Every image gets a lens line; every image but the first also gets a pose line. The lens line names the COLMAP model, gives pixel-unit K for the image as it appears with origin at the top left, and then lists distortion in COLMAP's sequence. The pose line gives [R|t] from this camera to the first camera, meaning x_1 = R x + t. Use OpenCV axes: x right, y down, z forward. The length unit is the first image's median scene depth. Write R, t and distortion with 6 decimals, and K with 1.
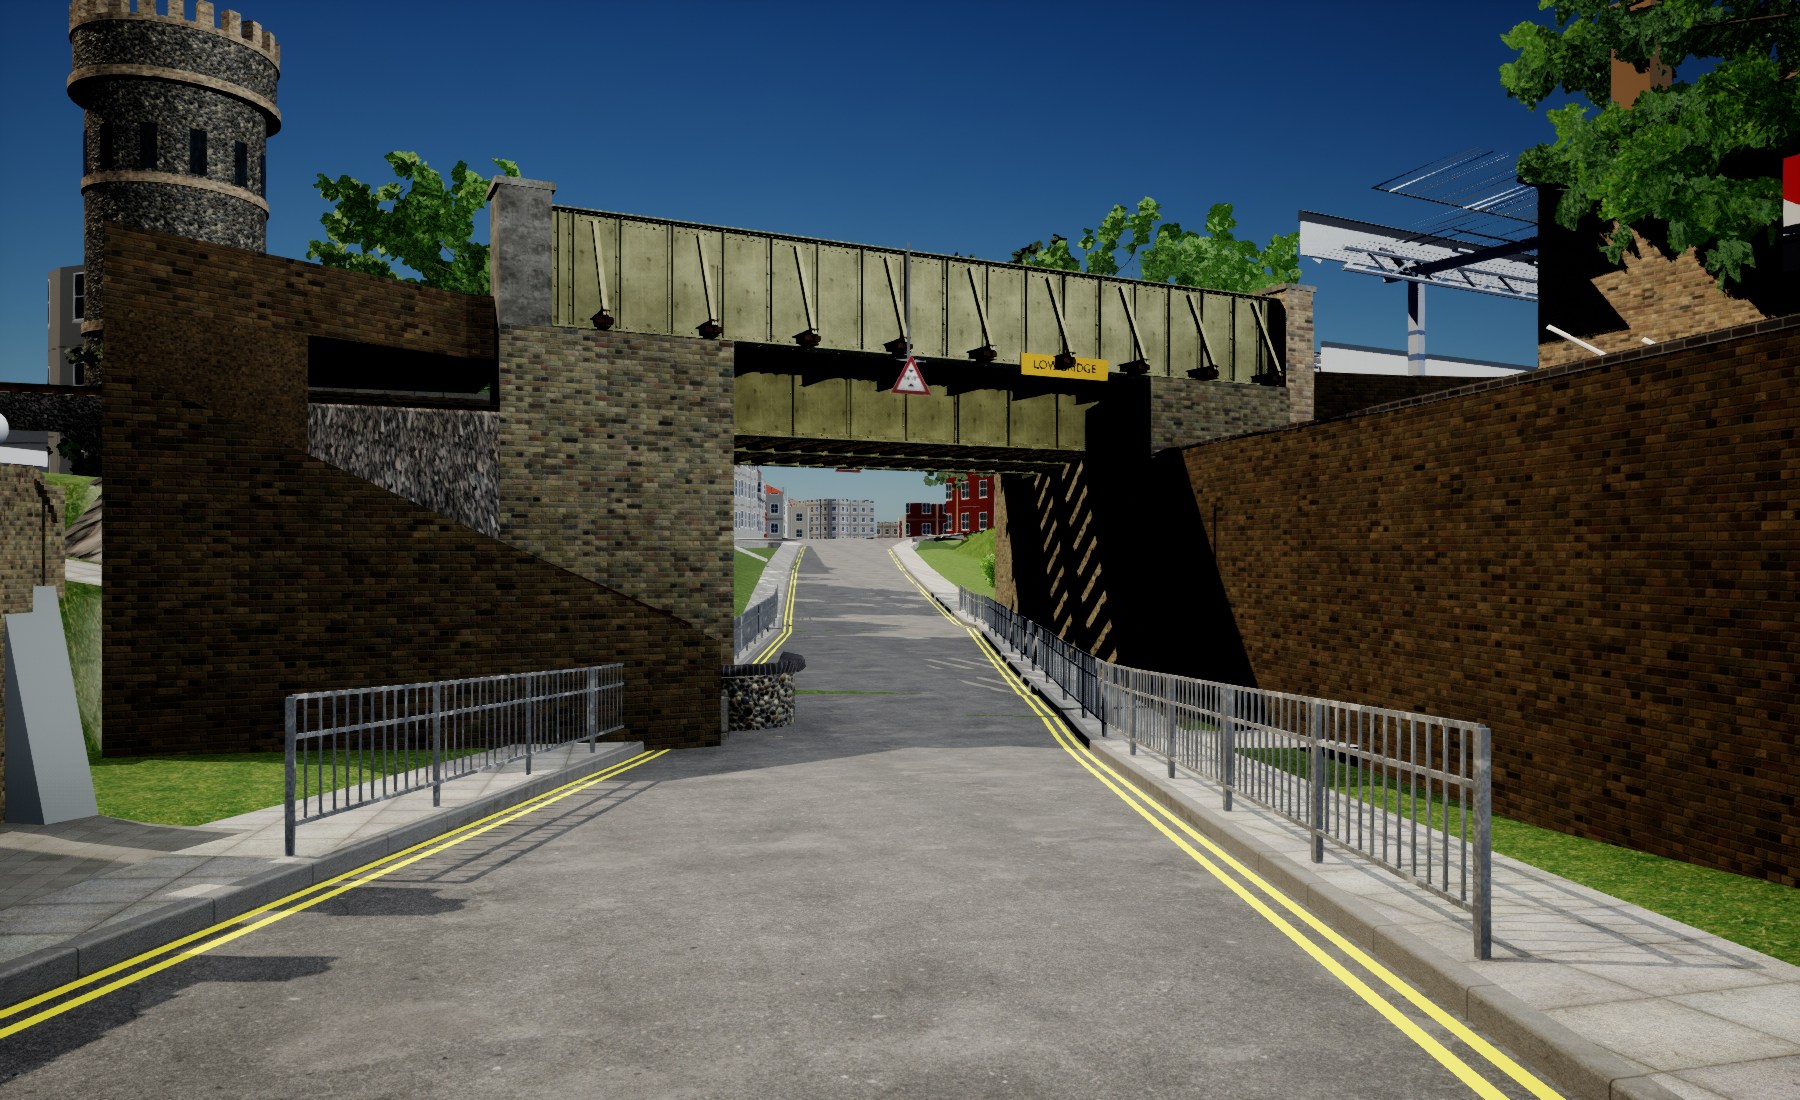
lens RADIAL K [[1191.8, 0, 899.7], [0, 1191.8, 547.9], [0, 0, 1]] dist [0.001285, 0.000210]
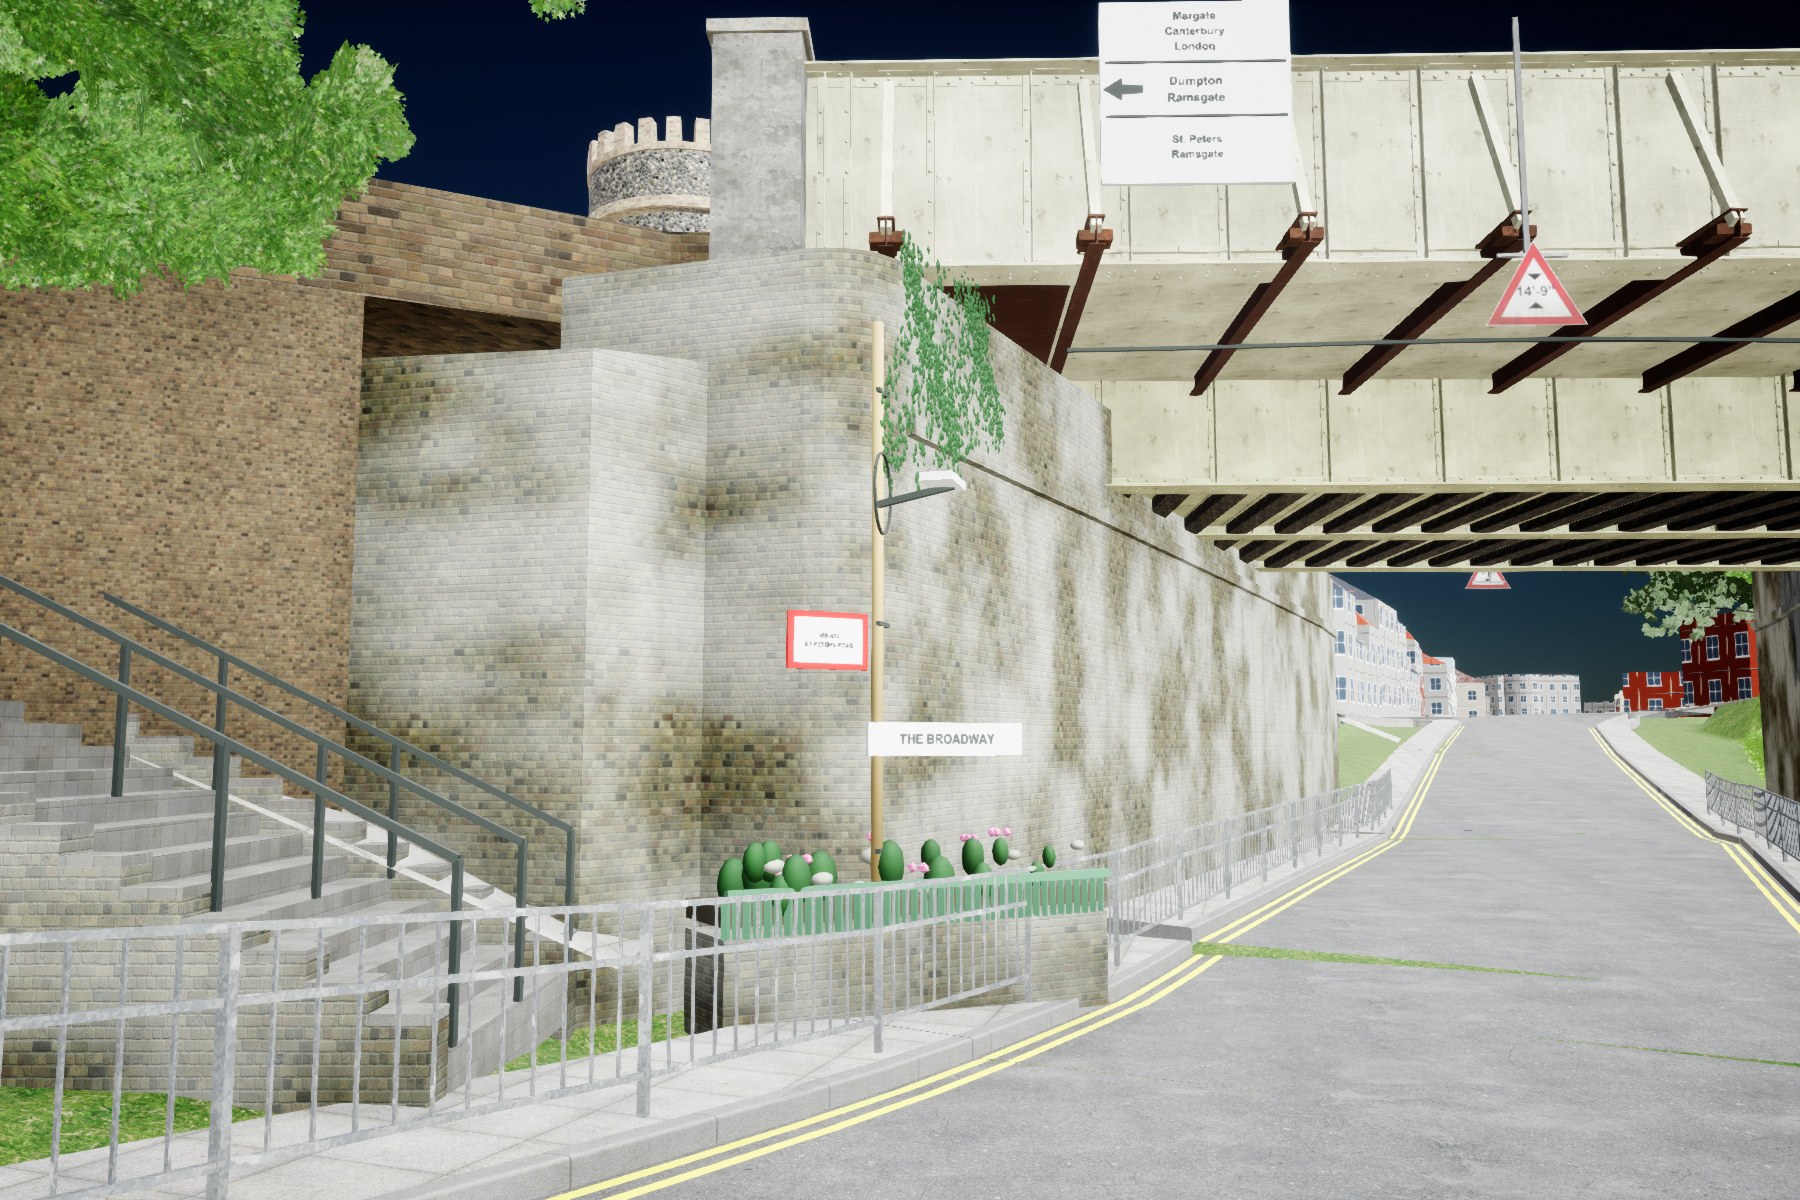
lens RADIAL K [[1329.5, 0, 901.8], [0, 1329.5, 602.1], [0, 0, 1]] dist [-0.005693, 0.010983]
pose [[0.880186, -0.049988, -0.471989, 0.034377], [0.001616, 0.994748, -0.102340, 0.034268], [0.474626, 0.089316, 0.875644, 0.497398]]
